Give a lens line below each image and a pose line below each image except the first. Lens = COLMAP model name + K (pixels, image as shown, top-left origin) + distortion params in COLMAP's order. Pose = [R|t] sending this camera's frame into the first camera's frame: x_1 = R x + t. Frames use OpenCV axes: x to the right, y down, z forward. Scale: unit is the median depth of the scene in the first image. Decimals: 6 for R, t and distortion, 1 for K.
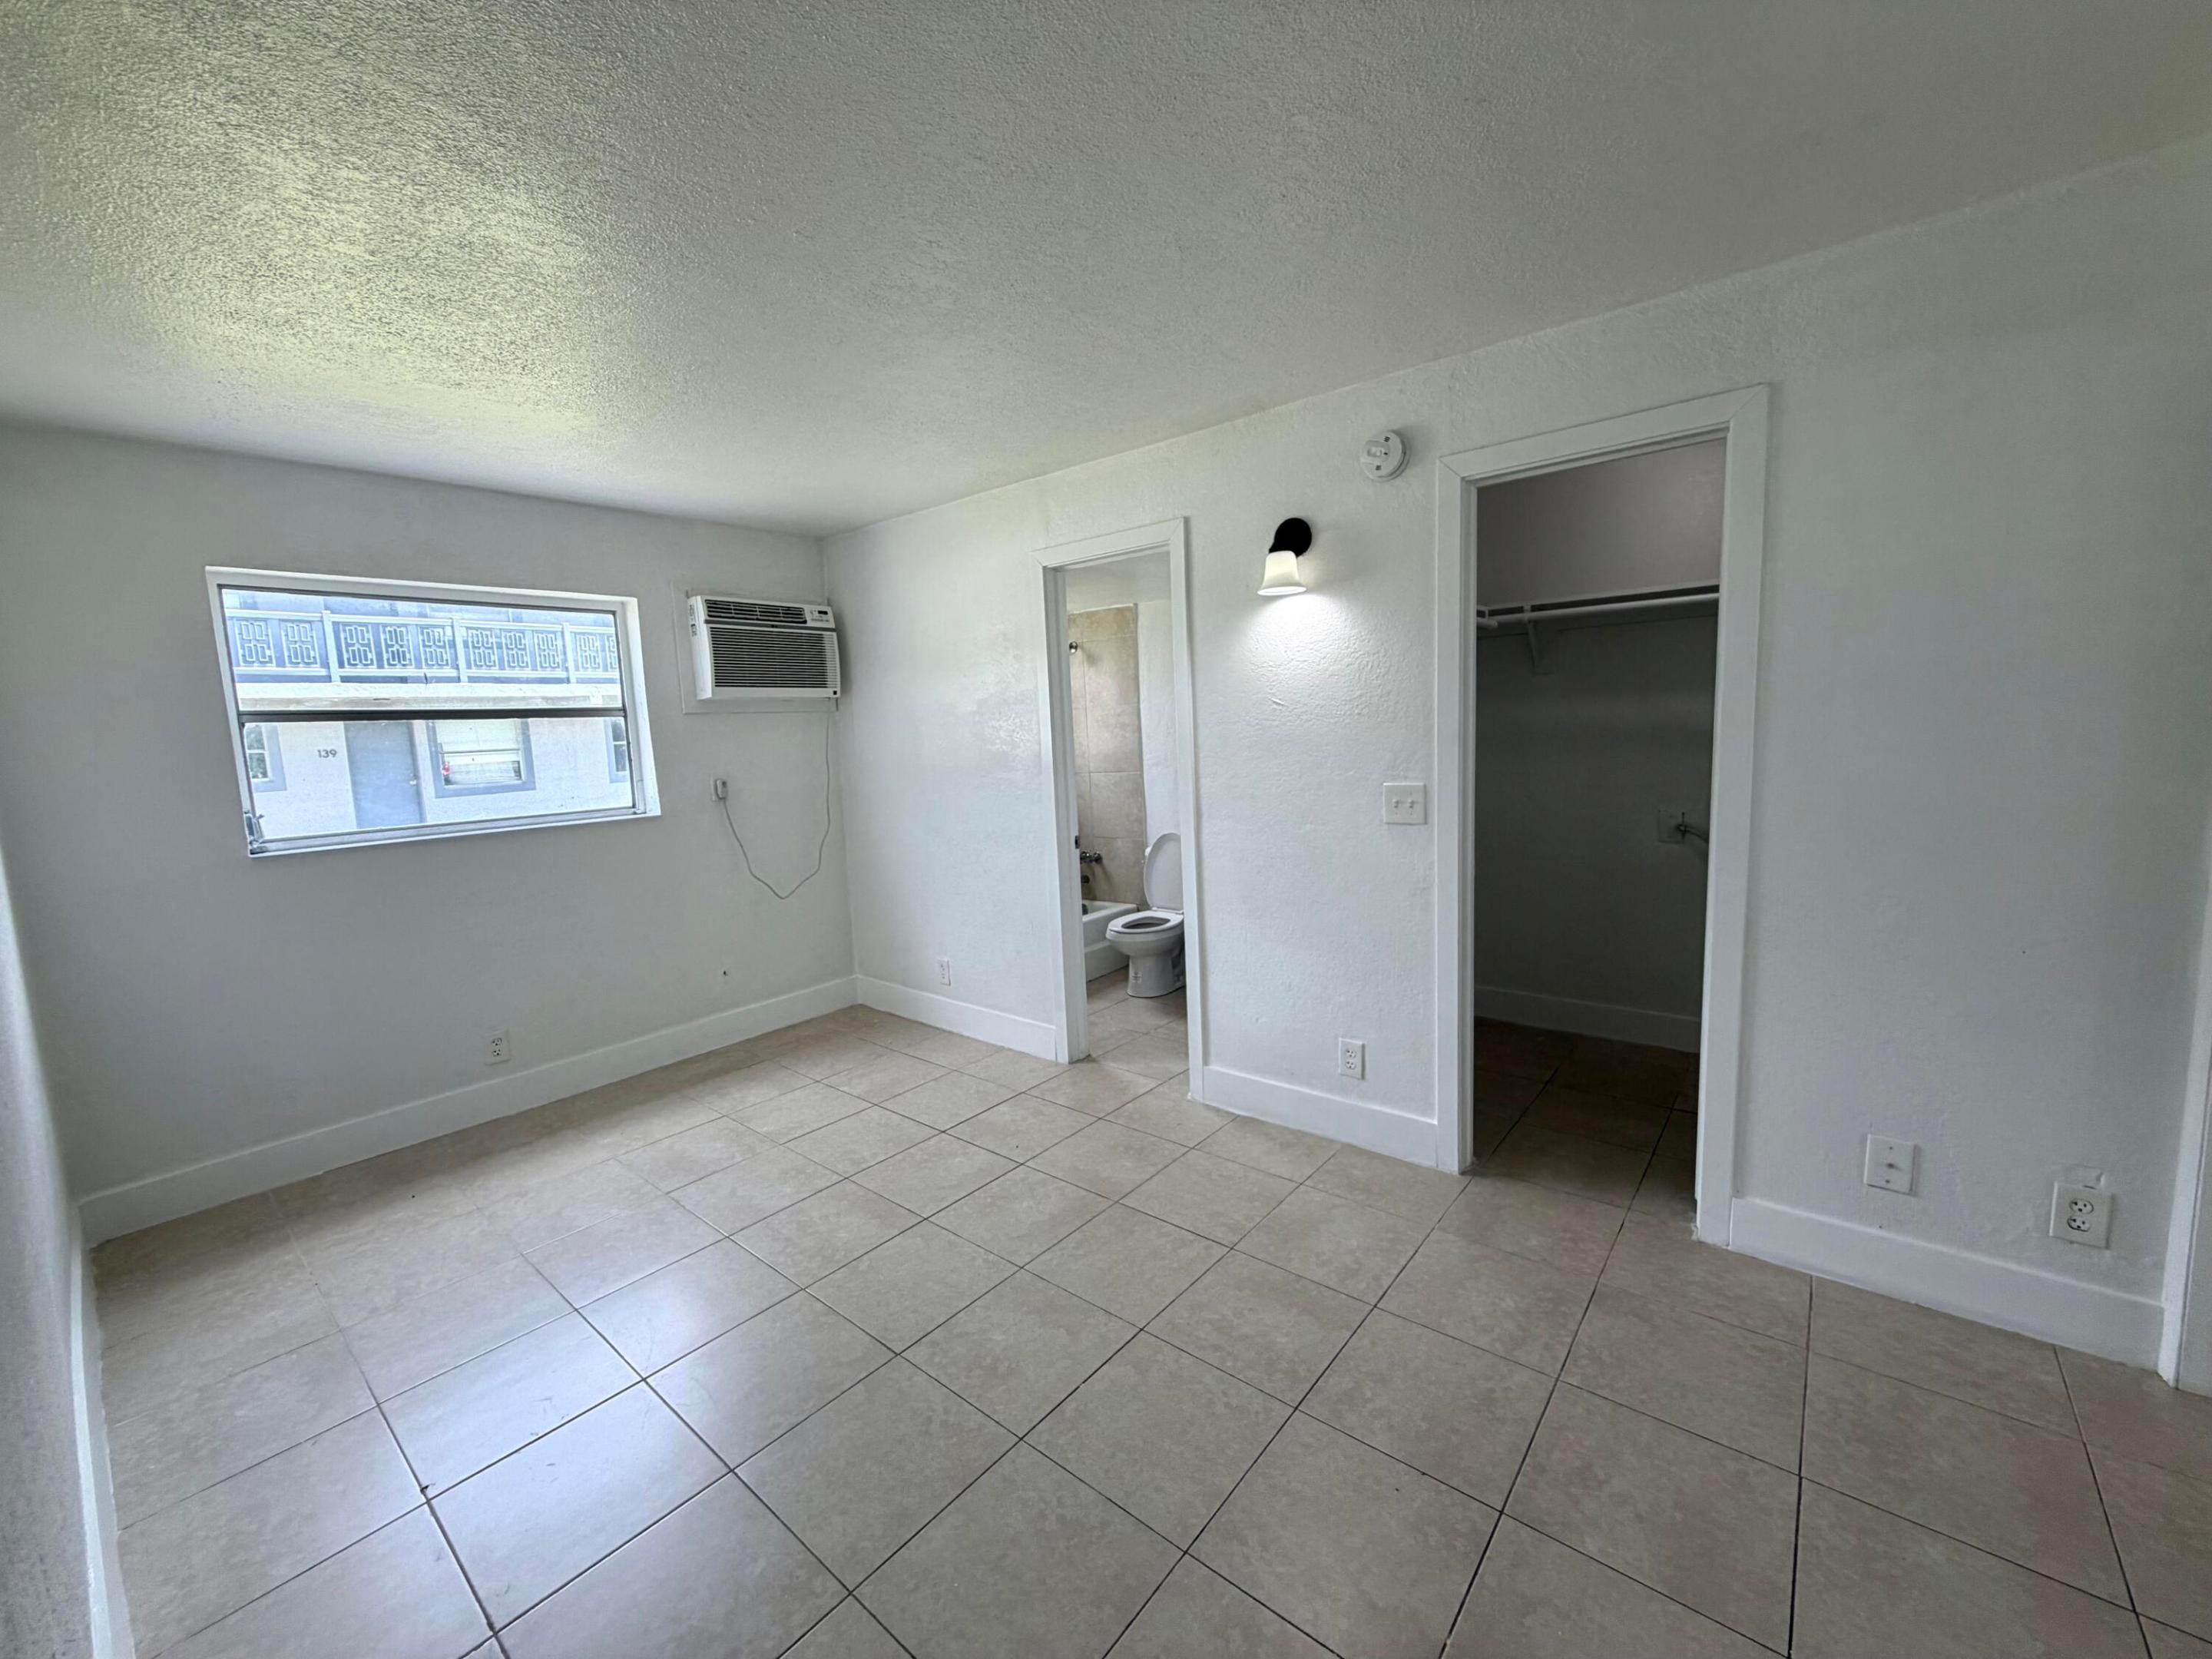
lens RADIAL K [[884.1, 0, 1099.6], [0, 884.1, 830.3], [0, 0, 1]] dist [-0.001154, 0.000186]
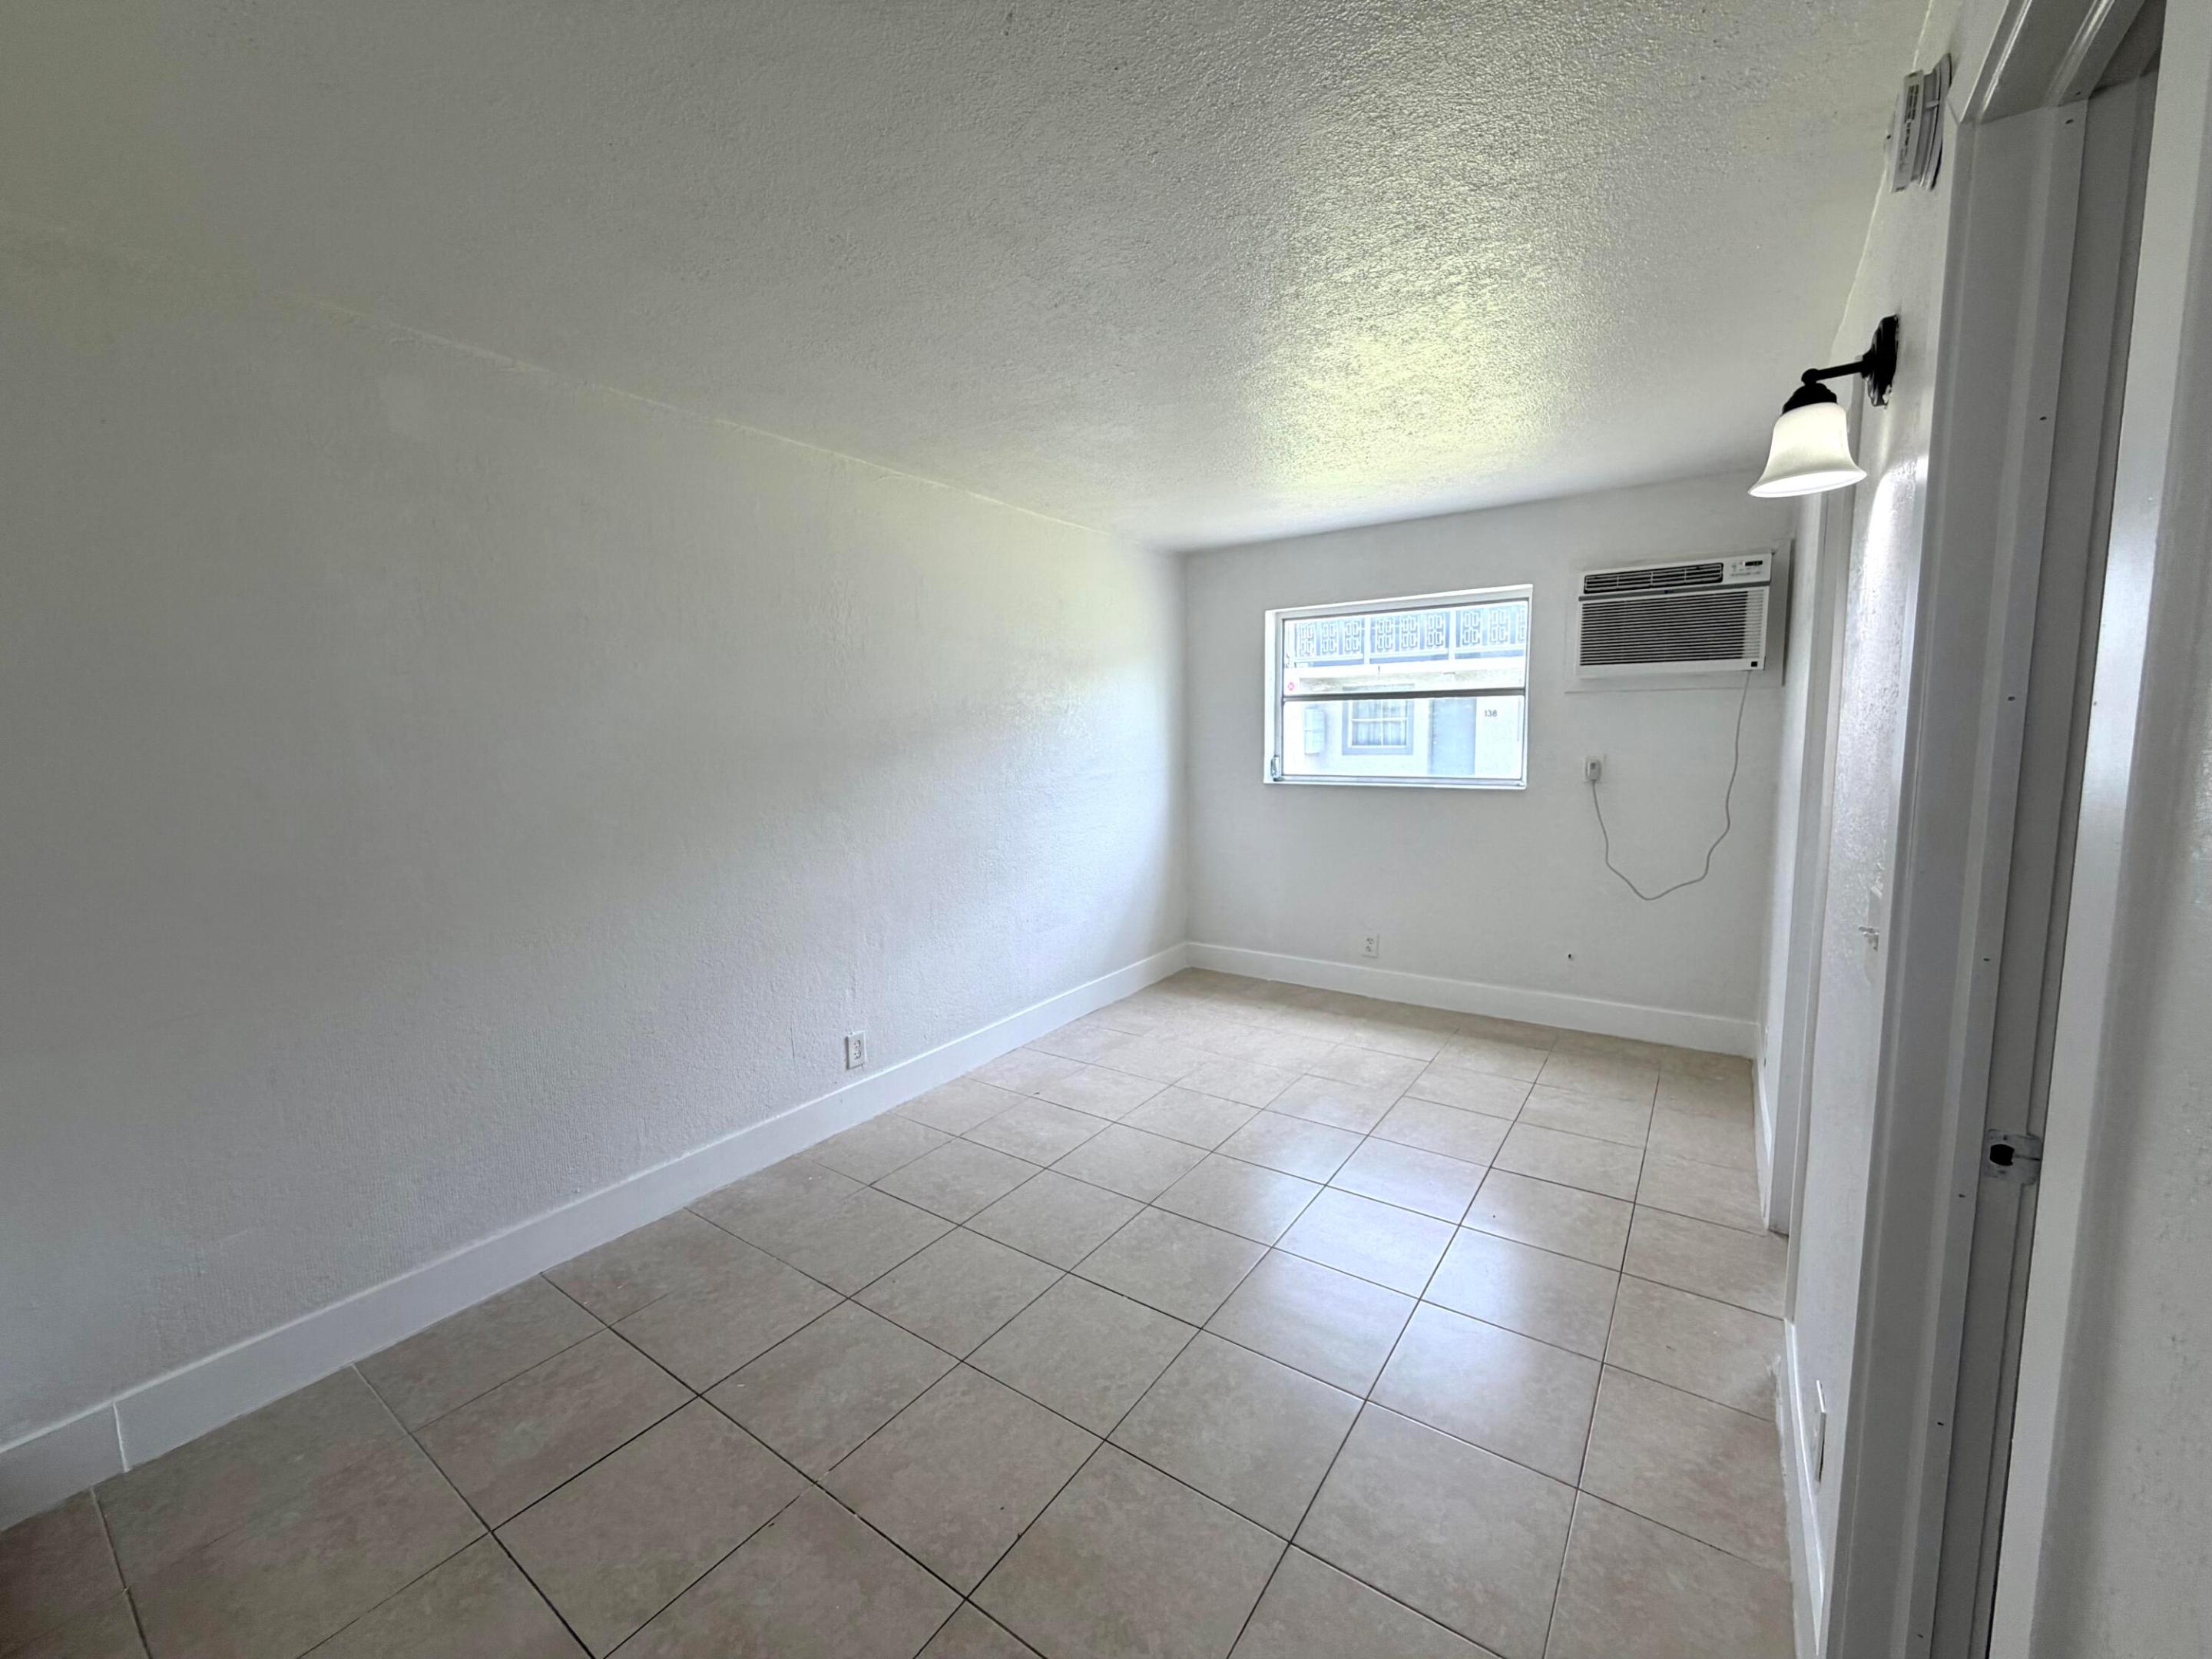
lens RADIAL K [[884.1, 0, 1097.3], [0, 884.1, 827.8], [0, 0, 1]] dist [-0.001154, 0.000186]
pose [[0.076040, 0.155413, -0.984919, 0.617822], [-0.103617, 0.983662, 0.147215, -0.089268], [0.991706, 0.090860, 0.090901, 0.480008]]
